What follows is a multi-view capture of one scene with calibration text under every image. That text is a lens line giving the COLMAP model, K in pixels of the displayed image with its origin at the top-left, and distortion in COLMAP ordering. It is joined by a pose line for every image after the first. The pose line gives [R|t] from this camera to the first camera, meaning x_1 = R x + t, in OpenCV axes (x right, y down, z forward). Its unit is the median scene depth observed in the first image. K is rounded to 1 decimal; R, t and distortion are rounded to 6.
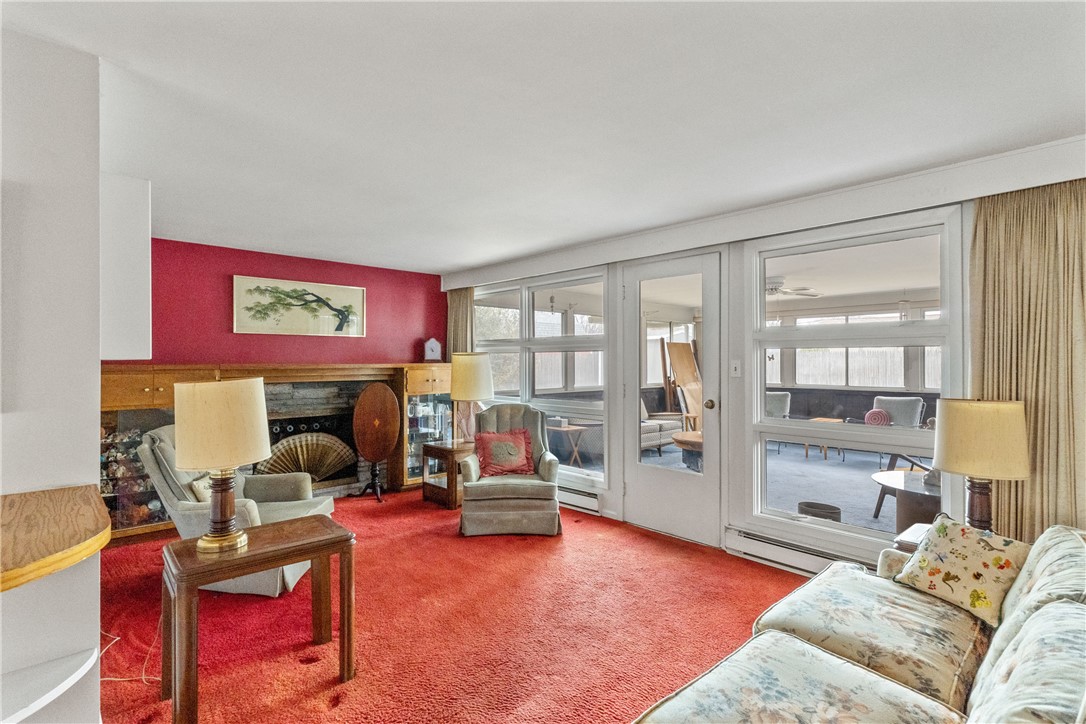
lens RADIAL K [[514.6, 0, 539.0], [0, 514.6, 361.4], [0, 0, 1]] dist [0.000237, -0.000073]
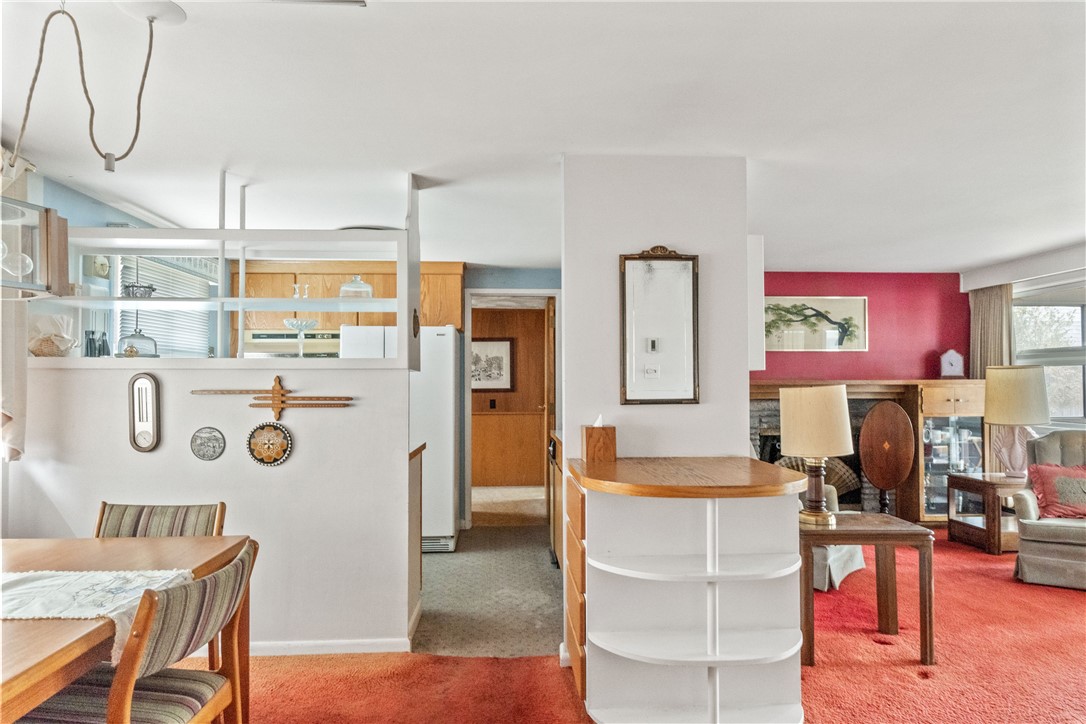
lens RADIAL K [[641.1, 0, 544.2], [0, 641.1, 366.8], [0, 0, 1]] dist [-0.004387, -0.000886]
pose [[0.762951, -0.019039, -0.646175, -0.047558], [0.000344, 0.999578, -0.029047, 0.013858], [0.646456, 0.021939, 0.762636, -0.240846]]
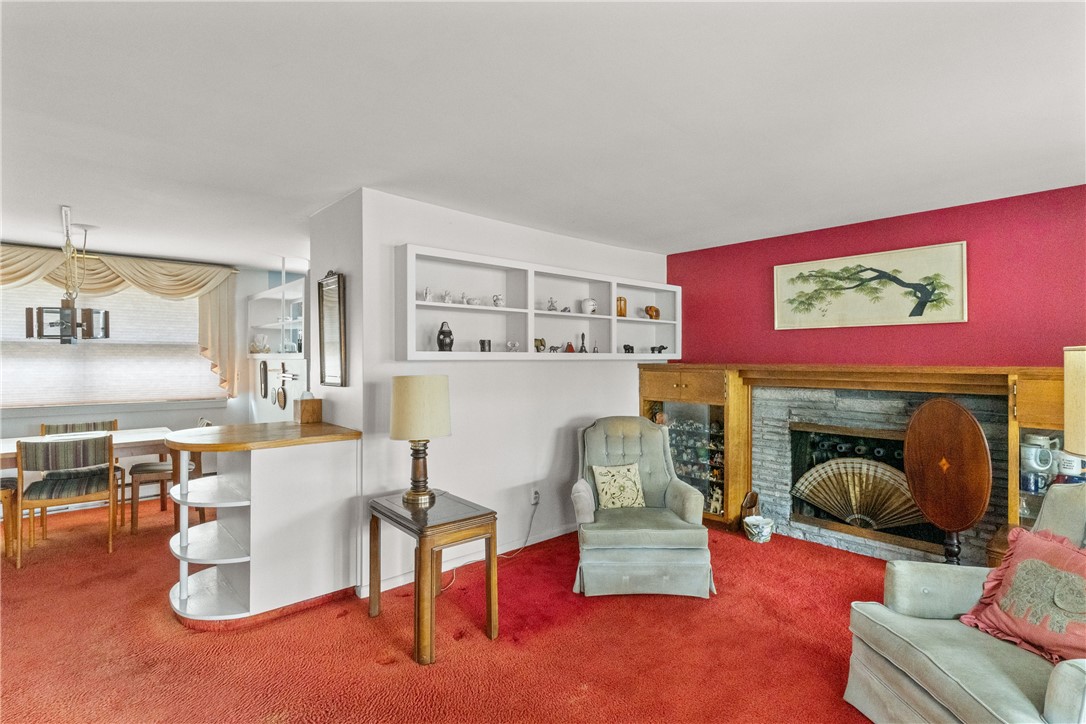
lens RADIAL K [[525.7, 0, 539.7], [0, 525.7, 350.0], [0, 0, 1]] dist [-0.000121, -0.000200]
pose [[-0.019760, -0.014679, -0.999697, 0.310533], [-0.001895, 0.999891, -0.014645, -0.004459], [0.999803, 0.001605, -0.019786, 0.545397]]
